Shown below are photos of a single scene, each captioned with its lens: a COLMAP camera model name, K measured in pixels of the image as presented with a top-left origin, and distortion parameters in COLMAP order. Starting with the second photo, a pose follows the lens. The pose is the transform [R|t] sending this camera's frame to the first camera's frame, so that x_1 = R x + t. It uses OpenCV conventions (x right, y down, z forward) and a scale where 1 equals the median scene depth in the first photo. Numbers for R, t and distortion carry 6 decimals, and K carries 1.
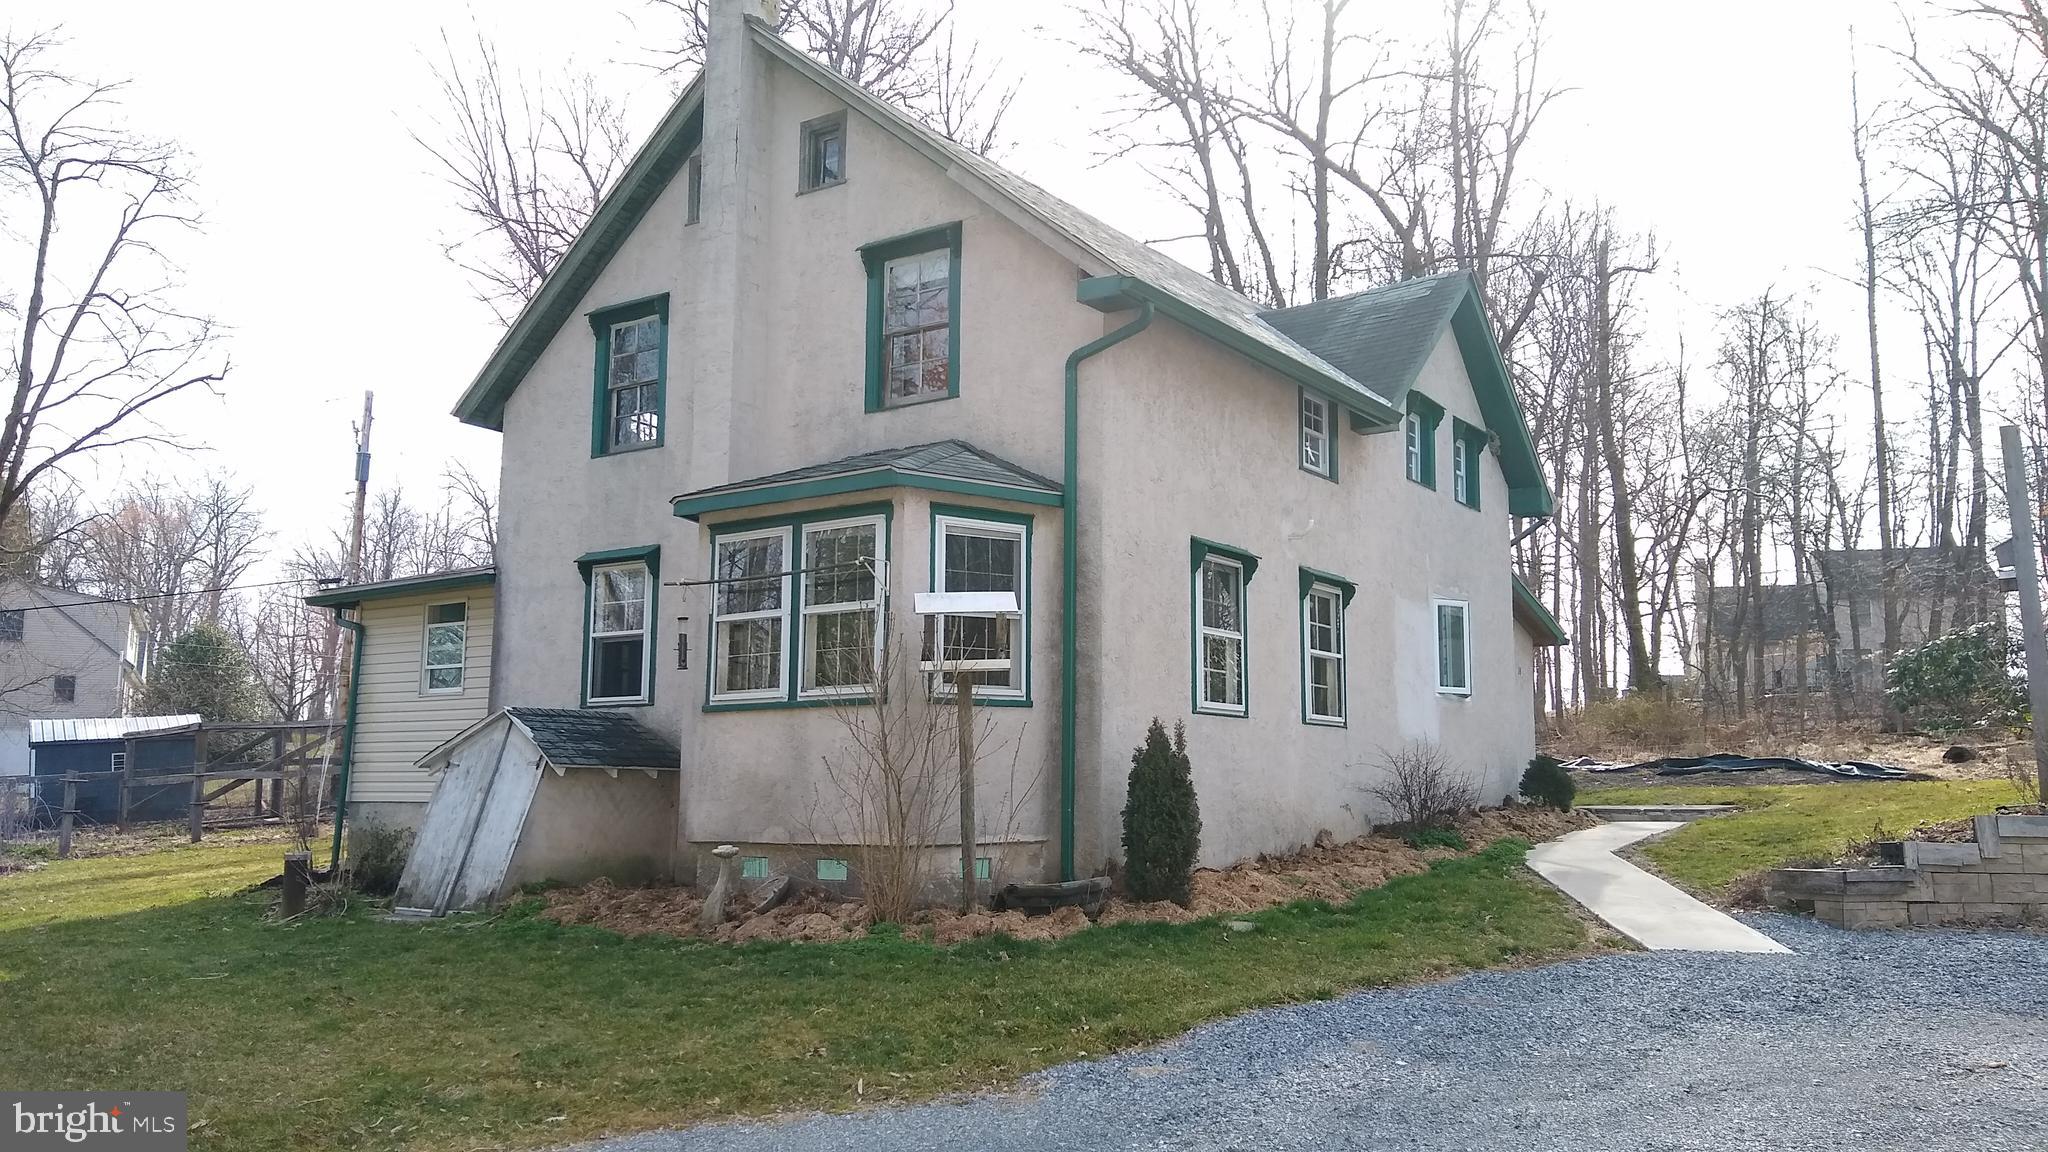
lens RADIAL K [[1614.4, 0, 1038.1], [0, 1614.4, 576.4], [0, 0, 1]] dist [0.006747, -0.003950]
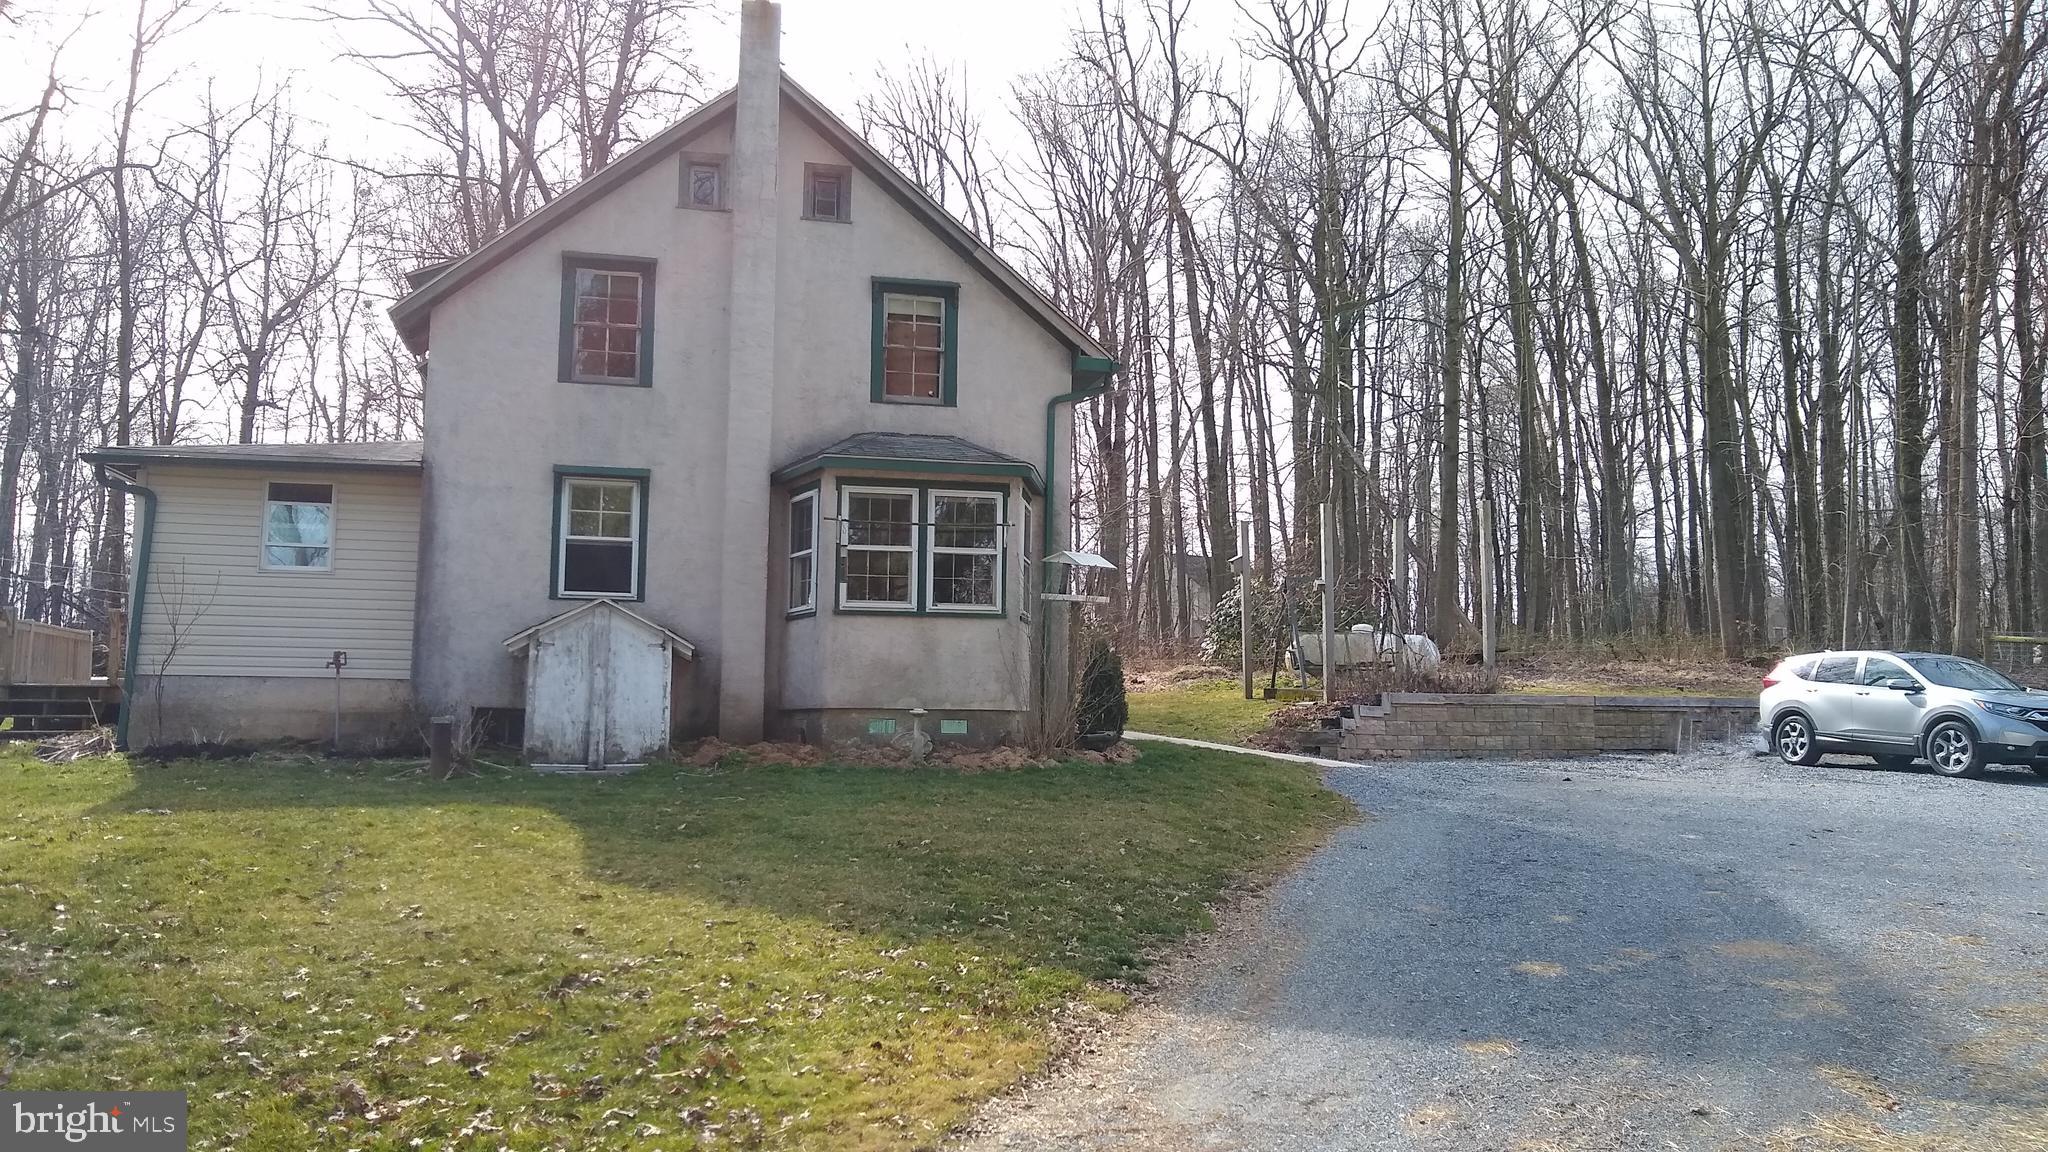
lens RADIAL K [[1602.9, 0, 1041.8], [0, 1602.9, 584.0], [0, 0, 1]] dist [0.056516, -0.059864]
pose [[0.670766, 0.074793, 0.737889, -0.985734], [-0.109802, 0.993953, -0.000934, 0.036717], [-0.733496, -0.080395, 0.674922, -0.037834]]
